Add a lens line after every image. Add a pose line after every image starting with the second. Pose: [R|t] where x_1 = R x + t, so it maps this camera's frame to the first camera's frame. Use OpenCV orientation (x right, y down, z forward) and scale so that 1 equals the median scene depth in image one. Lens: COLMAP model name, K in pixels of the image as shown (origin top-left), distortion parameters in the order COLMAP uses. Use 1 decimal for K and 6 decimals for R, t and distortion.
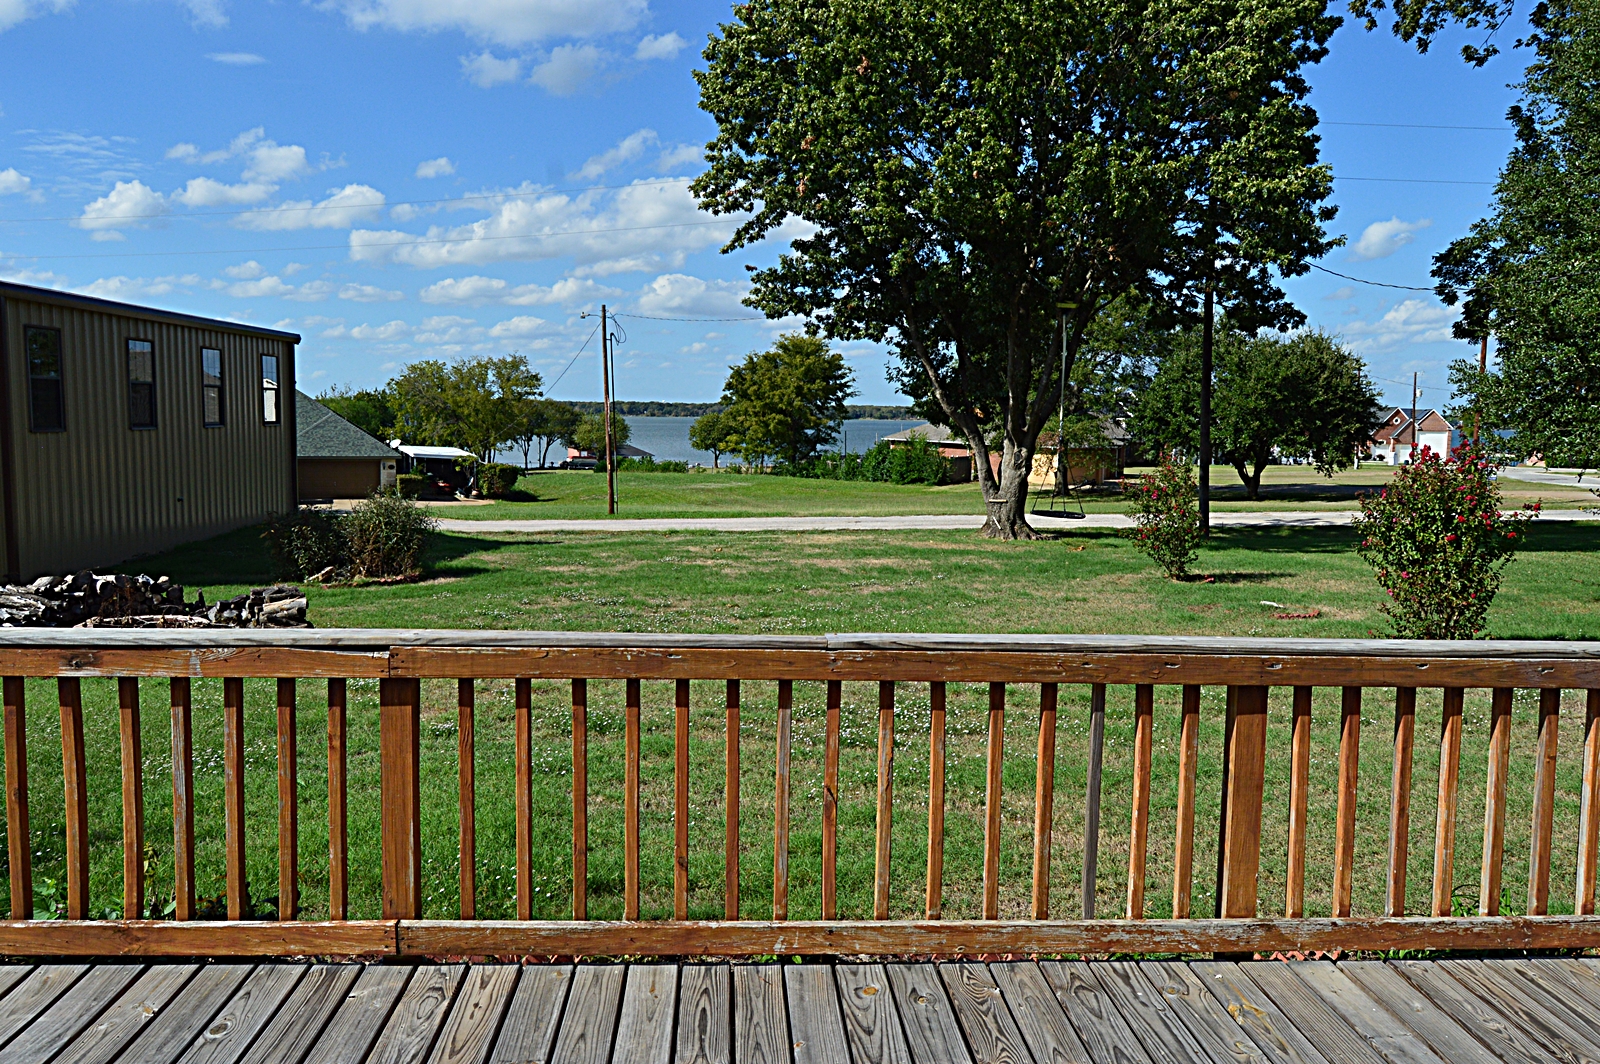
lens RADIAL K [[1266.6, 0, 807.1], [0, 1266.6, 532.5], [0, 0, 1]] dist [-0.017097, 0.030019]
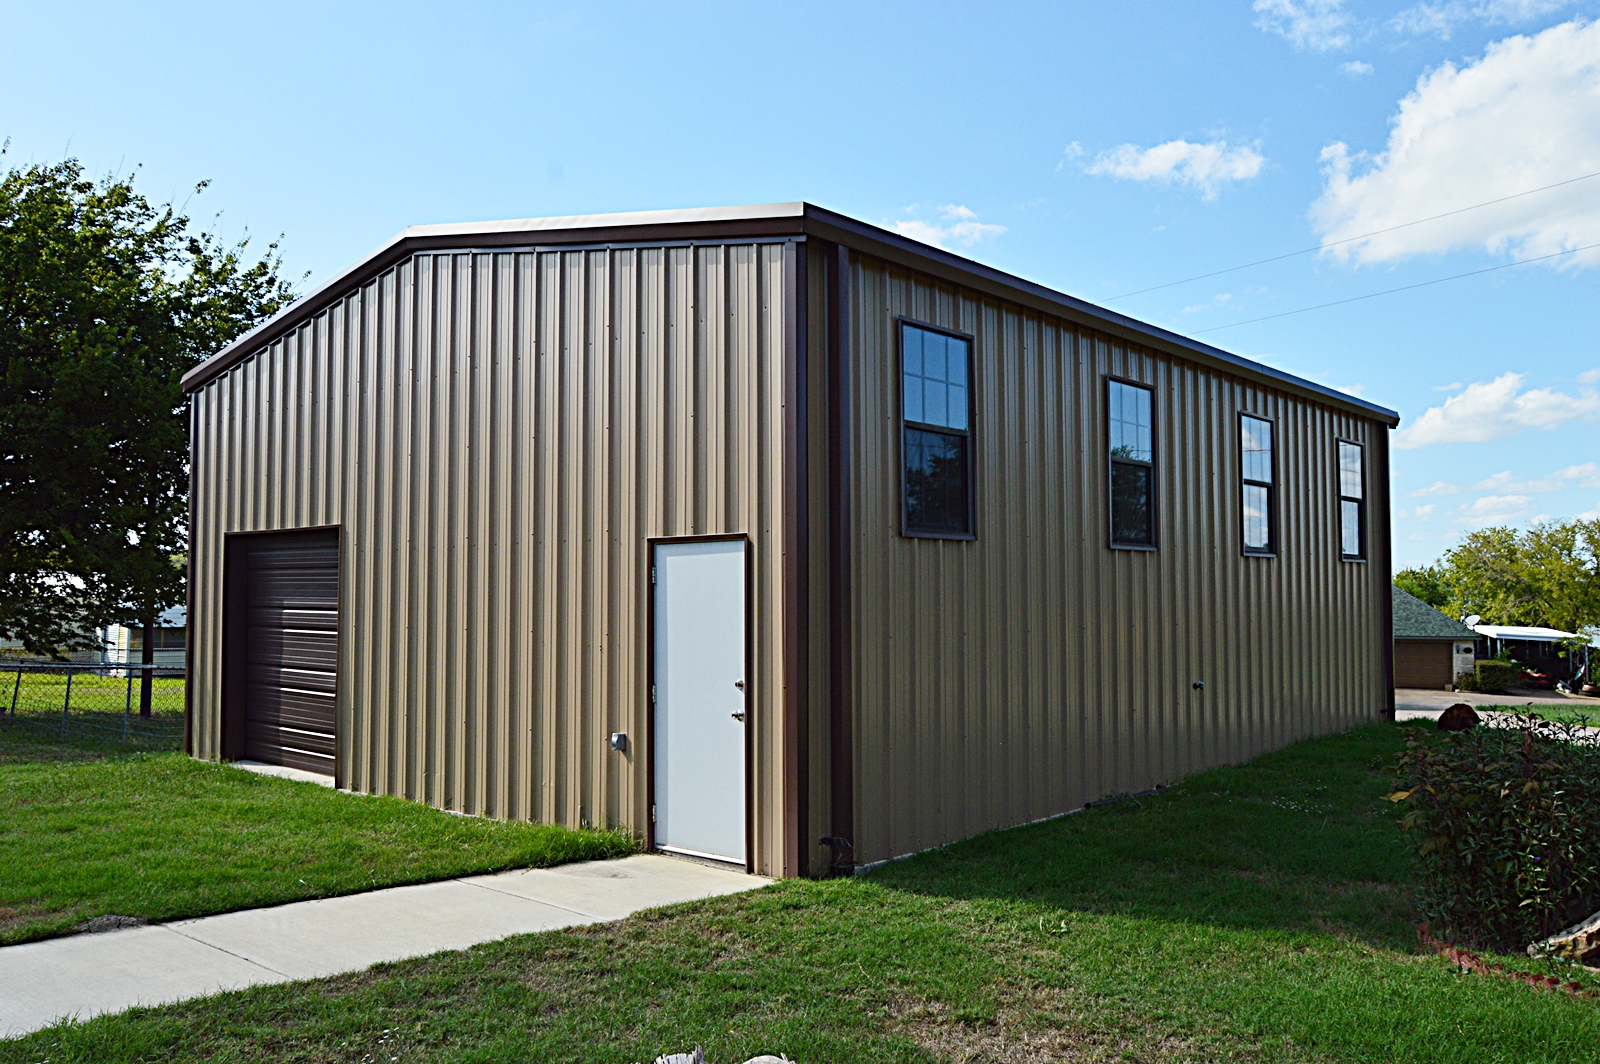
lens RADIAL K [[1266.6, 0, 804.2], [0, 1266.6, 532.0], [0, 0, 1]] dist [-0.017097, 0.030019]
pose [[0.715046, -0.047250, -0.697479, -0.069556], [-0.055460, 0.990735, -0.123973, -0.004394], [0.696874, 0.127328, 0.705800, 0.144852]]
